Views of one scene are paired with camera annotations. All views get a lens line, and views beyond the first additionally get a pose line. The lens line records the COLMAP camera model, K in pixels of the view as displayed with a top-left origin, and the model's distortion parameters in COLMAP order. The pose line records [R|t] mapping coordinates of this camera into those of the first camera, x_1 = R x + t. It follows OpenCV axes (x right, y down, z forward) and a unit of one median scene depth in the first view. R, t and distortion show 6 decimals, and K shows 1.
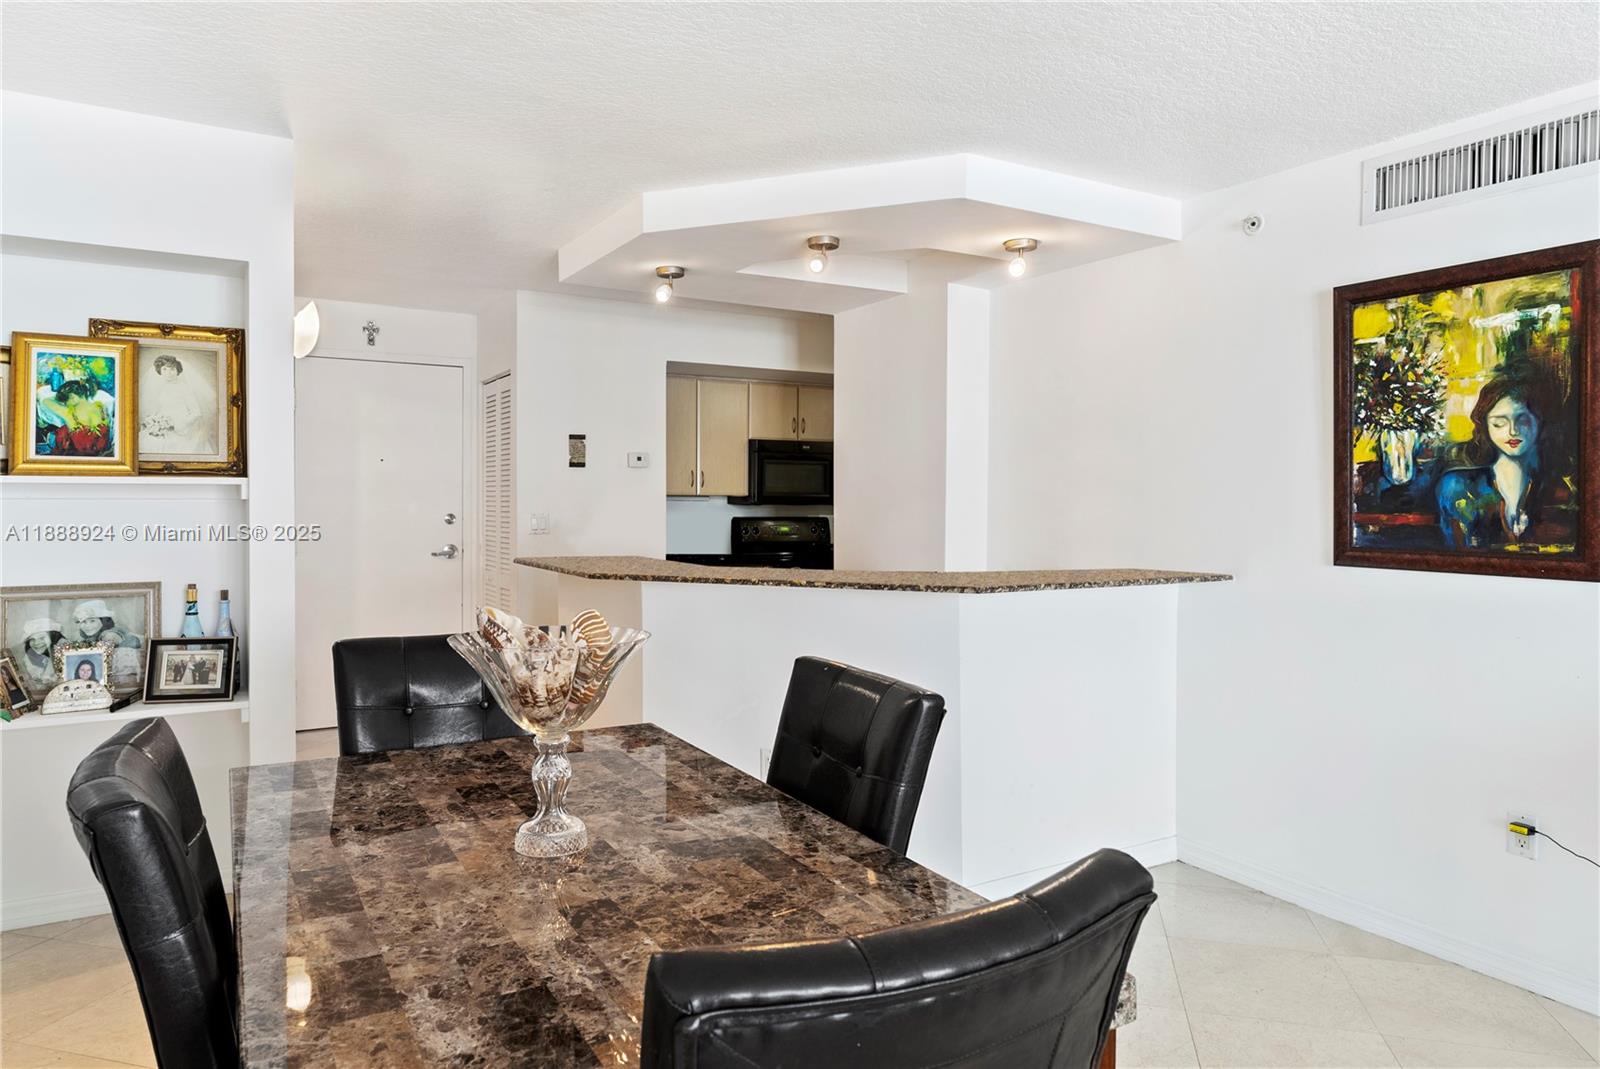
lens RADIAL K [[1006.0, 0, 800.0], [0, 1006.0, 534.5], [0, 0, 1]] dist [0.001124, 0.000615]
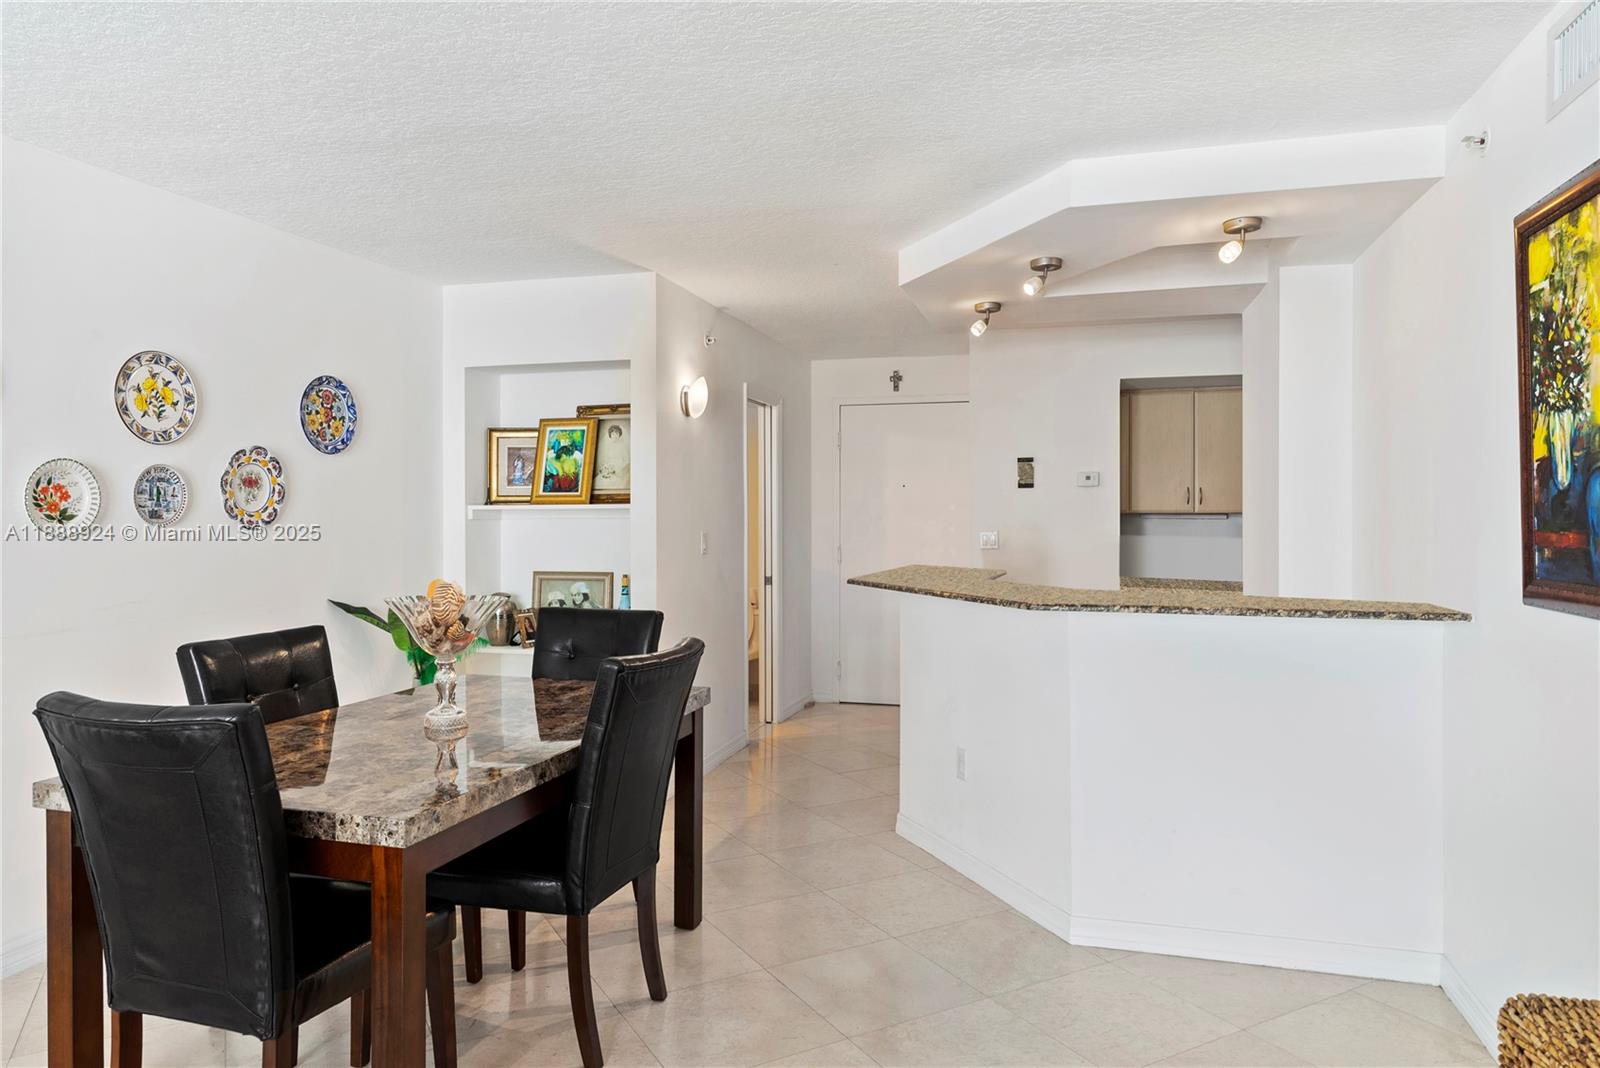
lens RADIAL K [[1025.6, 0, 800.0], [0, 1025.6, 534.0], [0, 0, 1]] dist [0.001128, 0.000872]
pose [[0.689780, 0.006725, -0.723988, 0.715464], [-0.021969, 0.999691, -0.011646, 0.000388], [0.723685, 0.023938, 0.689715, 0.131427]]
